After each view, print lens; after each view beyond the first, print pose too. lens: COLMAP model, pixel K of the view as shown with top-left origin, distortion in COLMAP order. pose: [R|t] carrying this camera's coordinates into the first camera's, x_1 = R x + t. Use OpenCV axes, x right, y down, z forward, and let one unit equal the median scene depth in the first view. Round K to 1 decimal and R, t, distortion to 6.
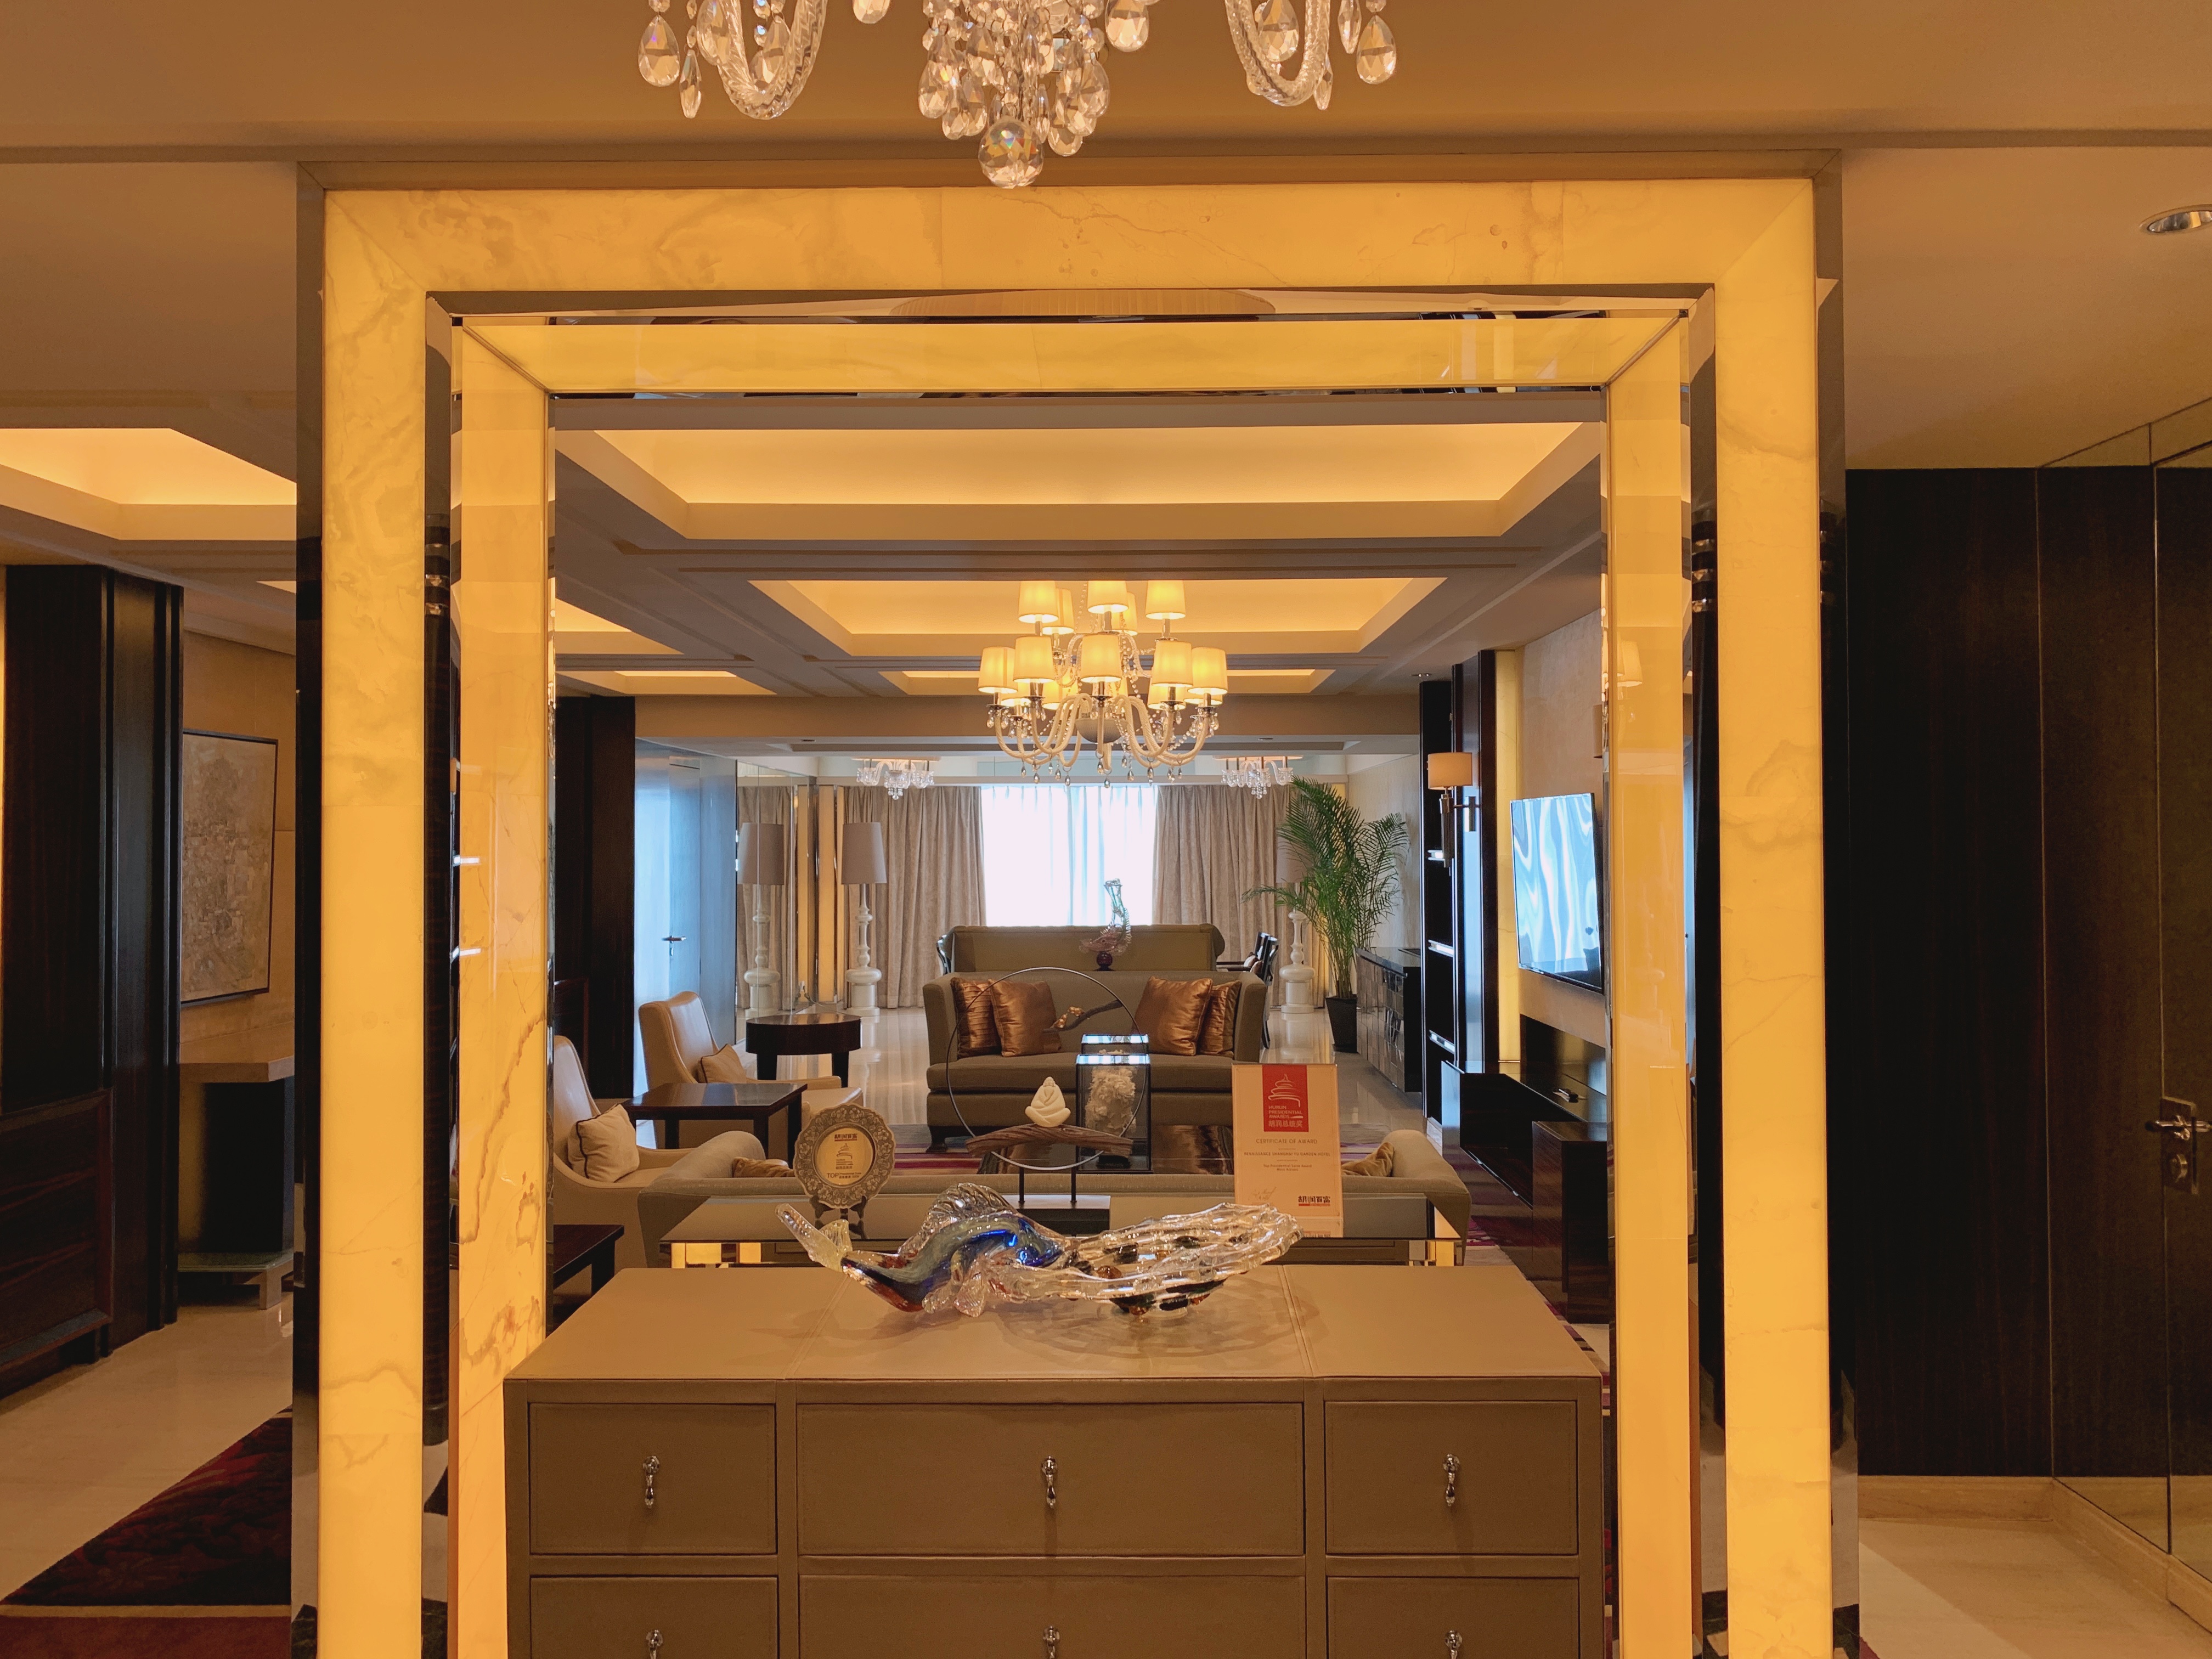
lens RADIAL K [[1700.5, 0, 1107.6], [0, 1700.5, 827.5], [0, 0, 1]] dist [0.066687, 0.001231]
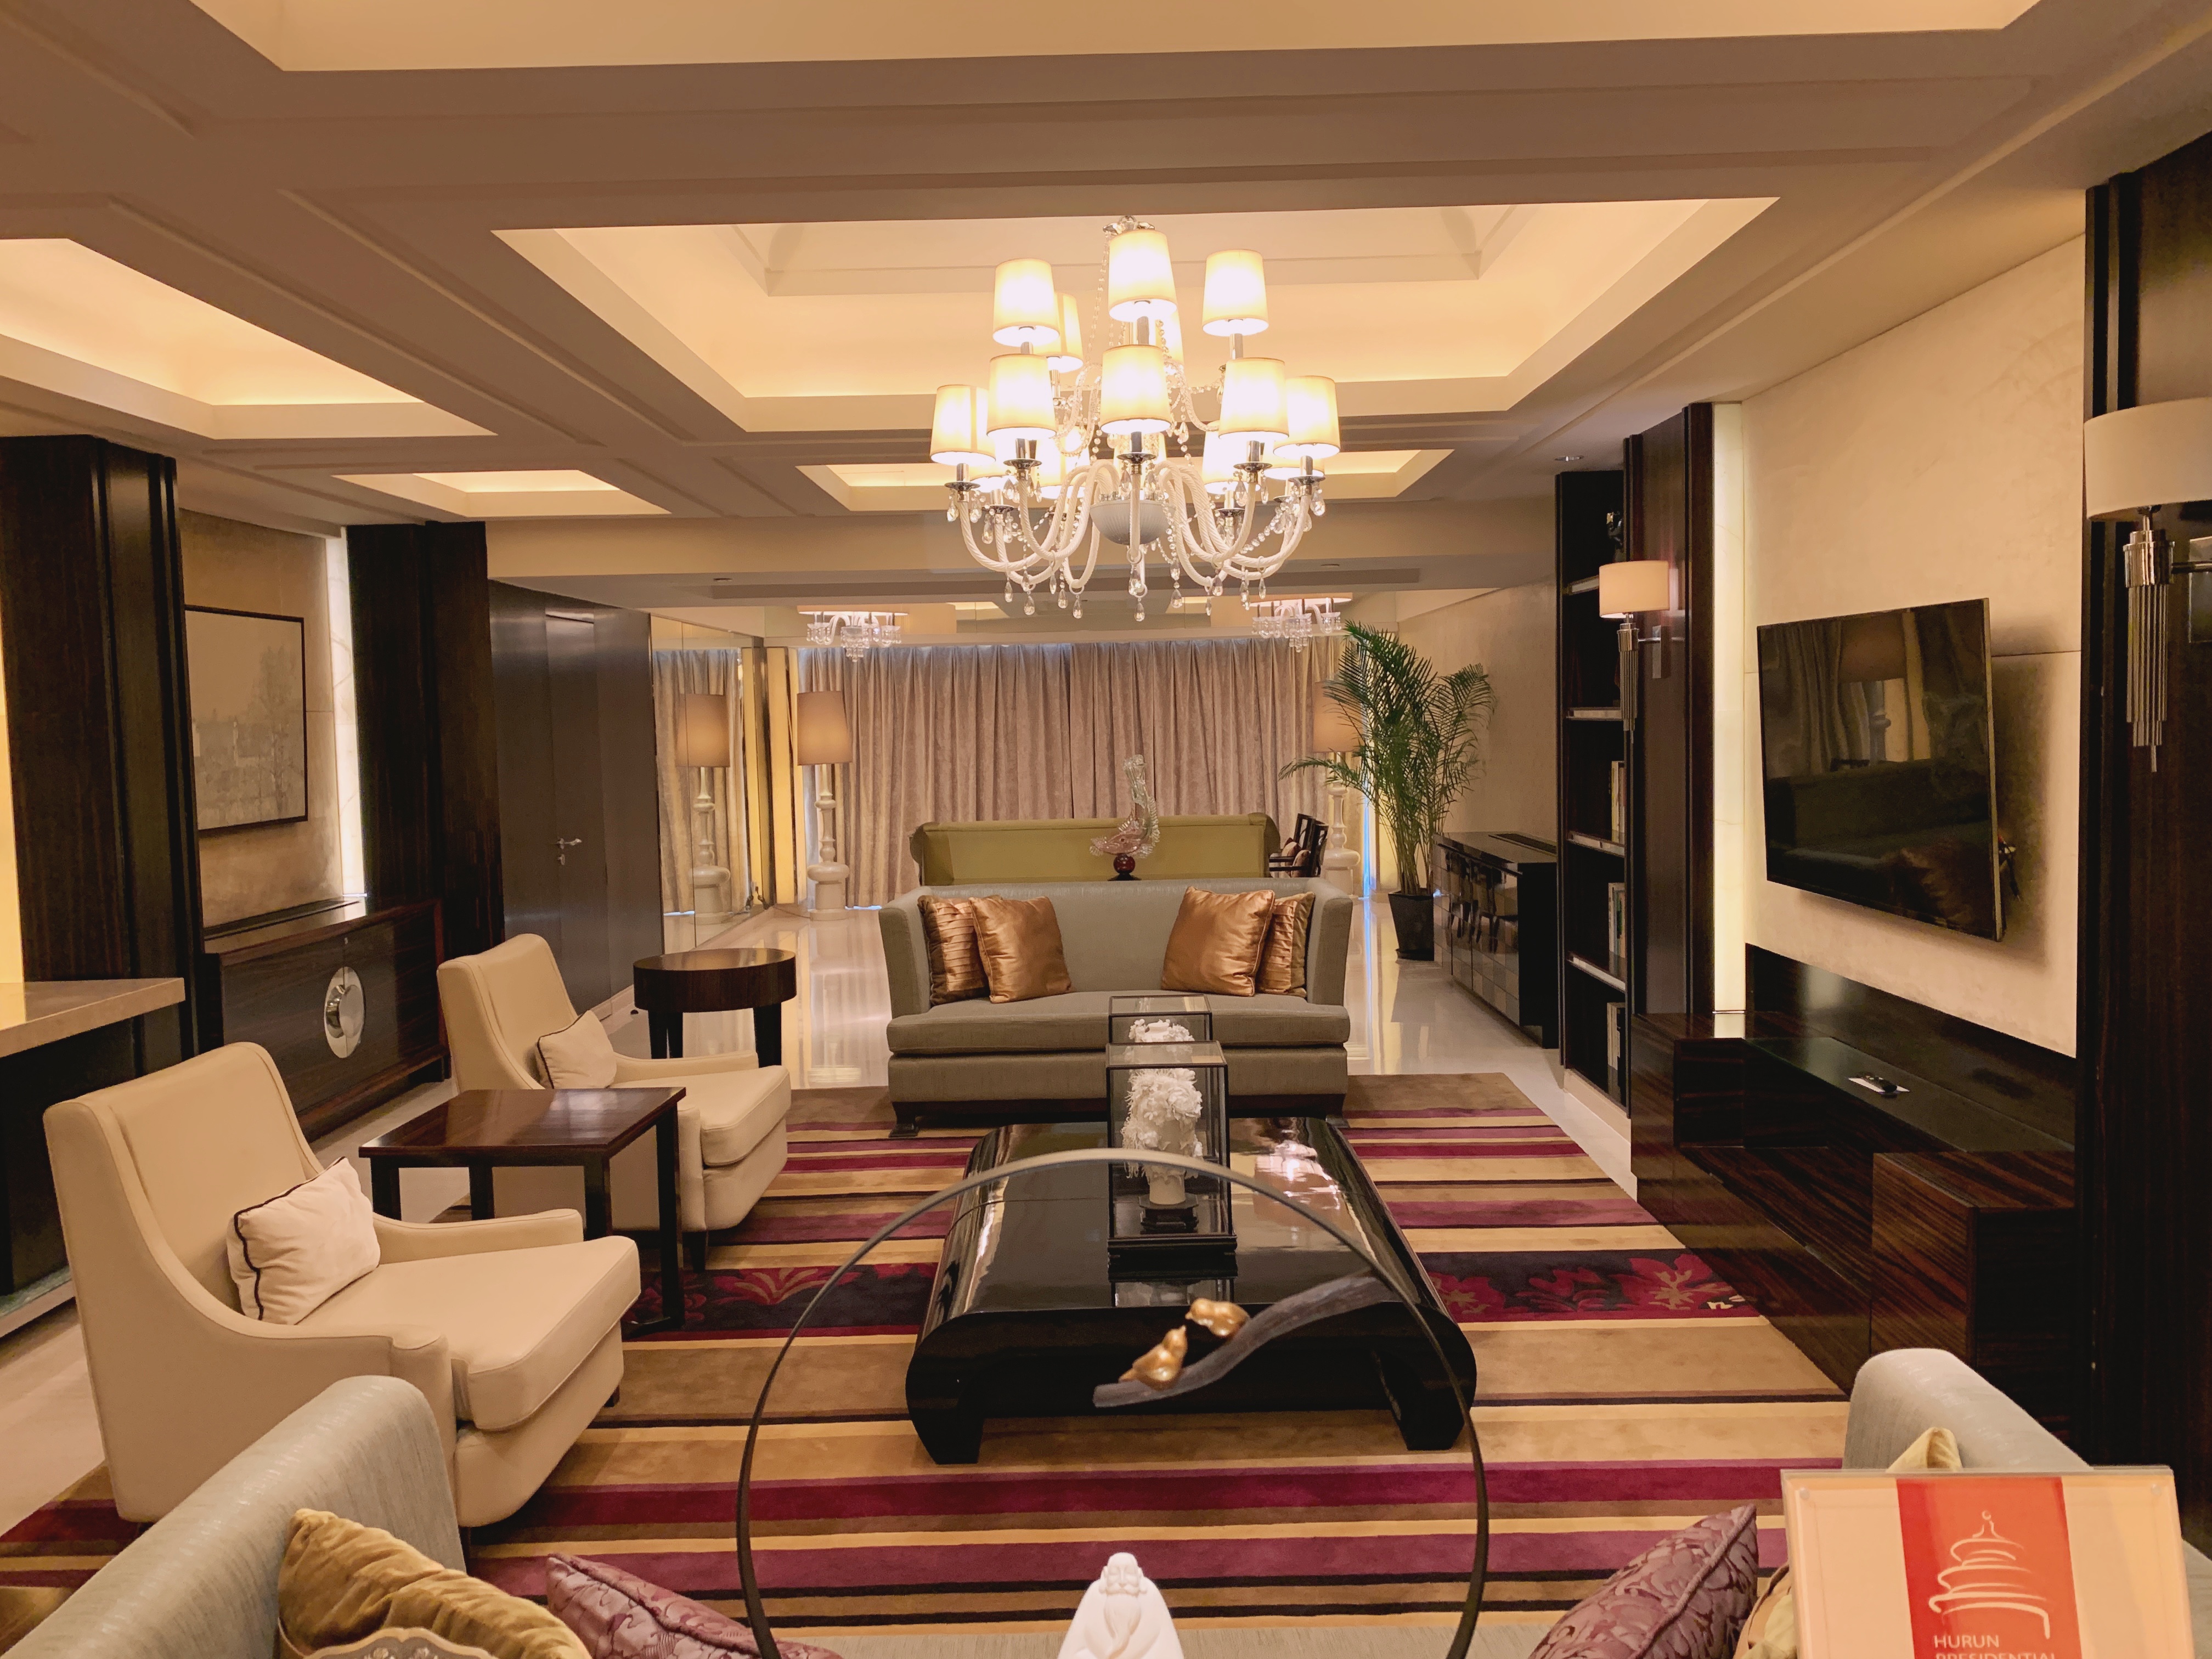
lens RADIAL K [[1700.5, 0, 1105.8], [0, 1700.5, 828.9], [0, 0, 1]] dist [0.066687, 0.001231]
pose [[0.999758, -0.021772, 0.003127, -0.012970], [0.021464, 0.996768, 0.077415, 0.004265], [-0.004803, -0.077329, 0.996994, 0.273536]]
